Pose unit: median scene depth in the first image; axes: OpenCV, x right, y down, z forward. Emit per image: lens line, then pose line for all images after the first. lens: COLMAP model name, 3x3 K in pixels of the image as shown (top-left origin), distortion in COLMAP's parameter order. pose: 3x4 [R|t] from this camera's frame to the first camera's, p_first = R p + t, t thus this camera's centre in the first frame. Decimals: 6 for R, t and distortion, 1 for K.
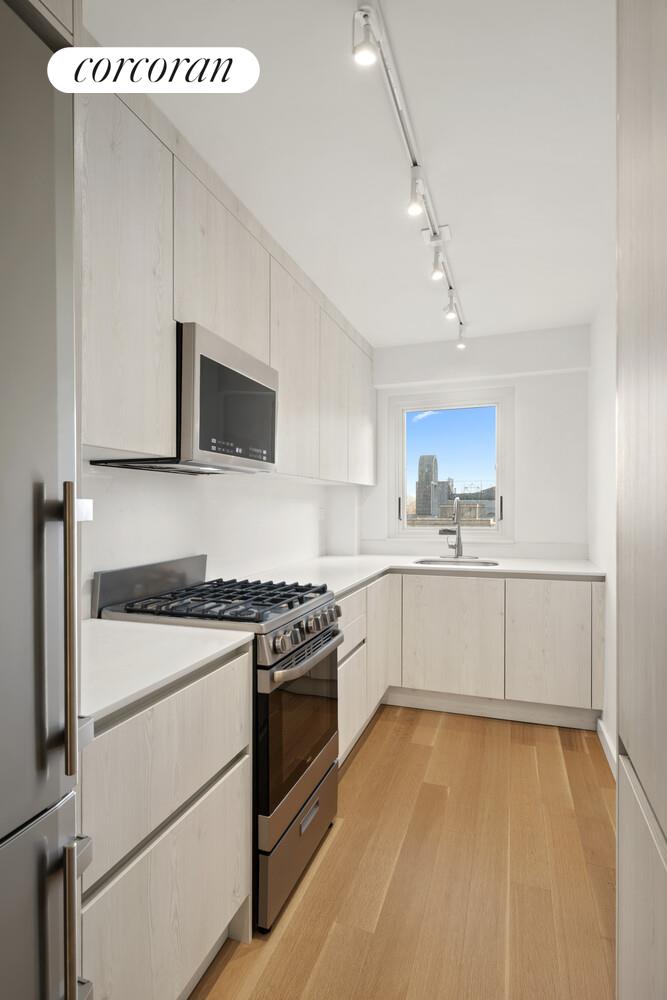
lens RADIAL K [[504.0, 0, 332.2], [0, 504.0, 503.7], [0, 0, 1]] dist [0.006124, 0.000260]
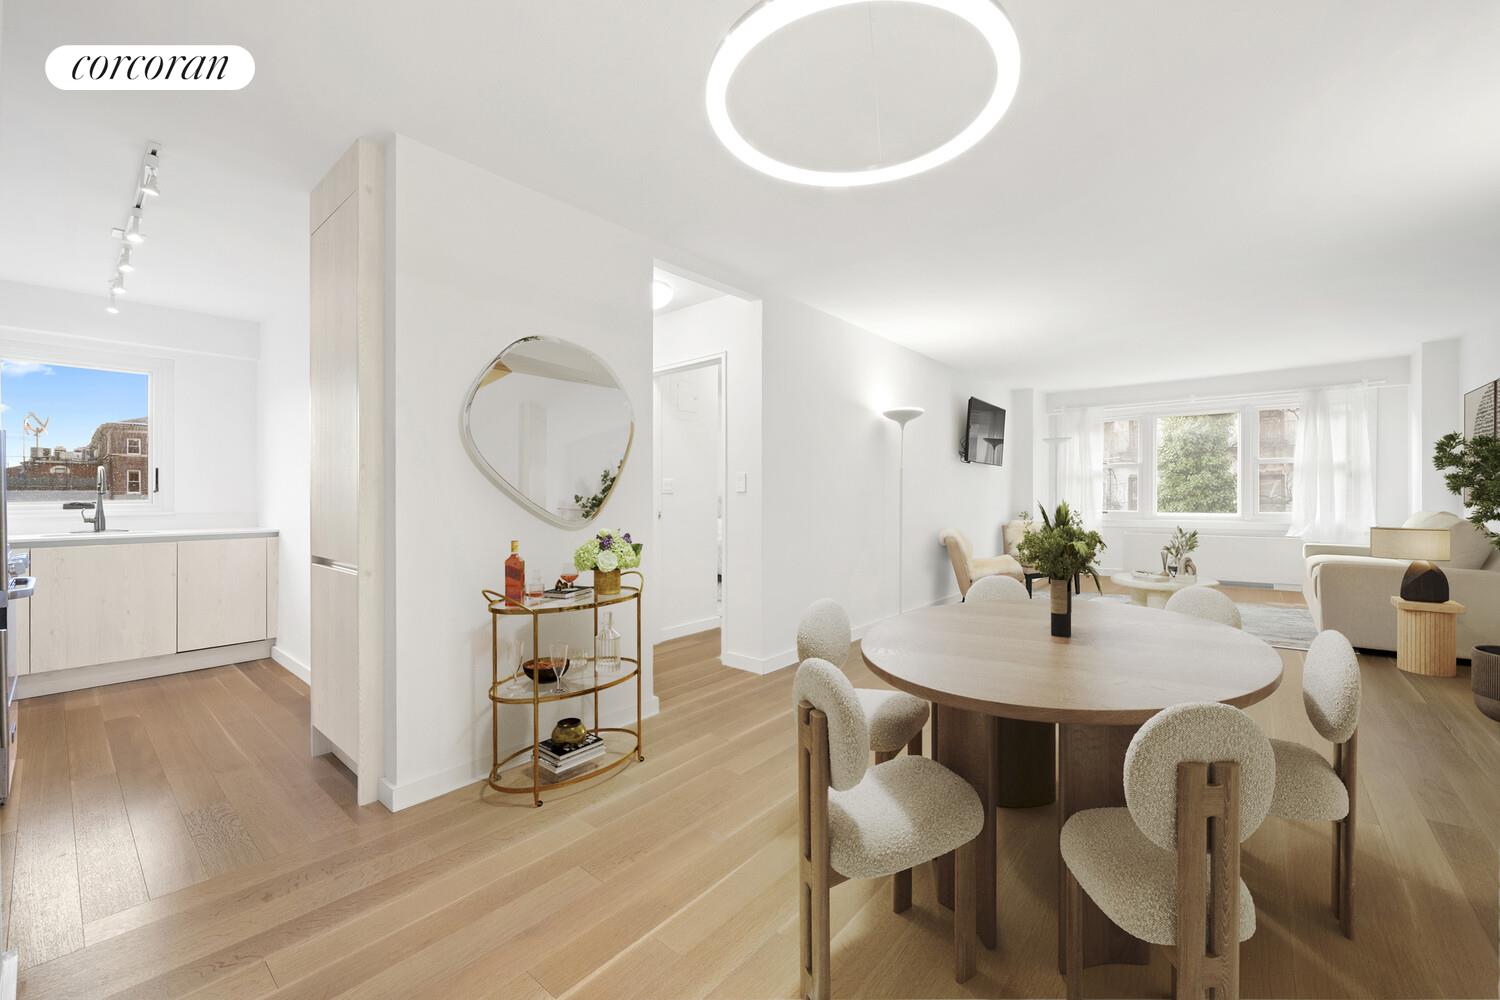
lens RADIAL K [[599.2, 0, 752.4], [0, 599.2, 494.1], [0, 0, 1]] dist [-0.001661, -0.000024]
pose [[0.354080, 0.002659, 0.935211, -0.353614], [0.001772, 0.999992, -0.003514, 0.042868], [-0.935214, 0.002902, 0.354072, -0.514550]]
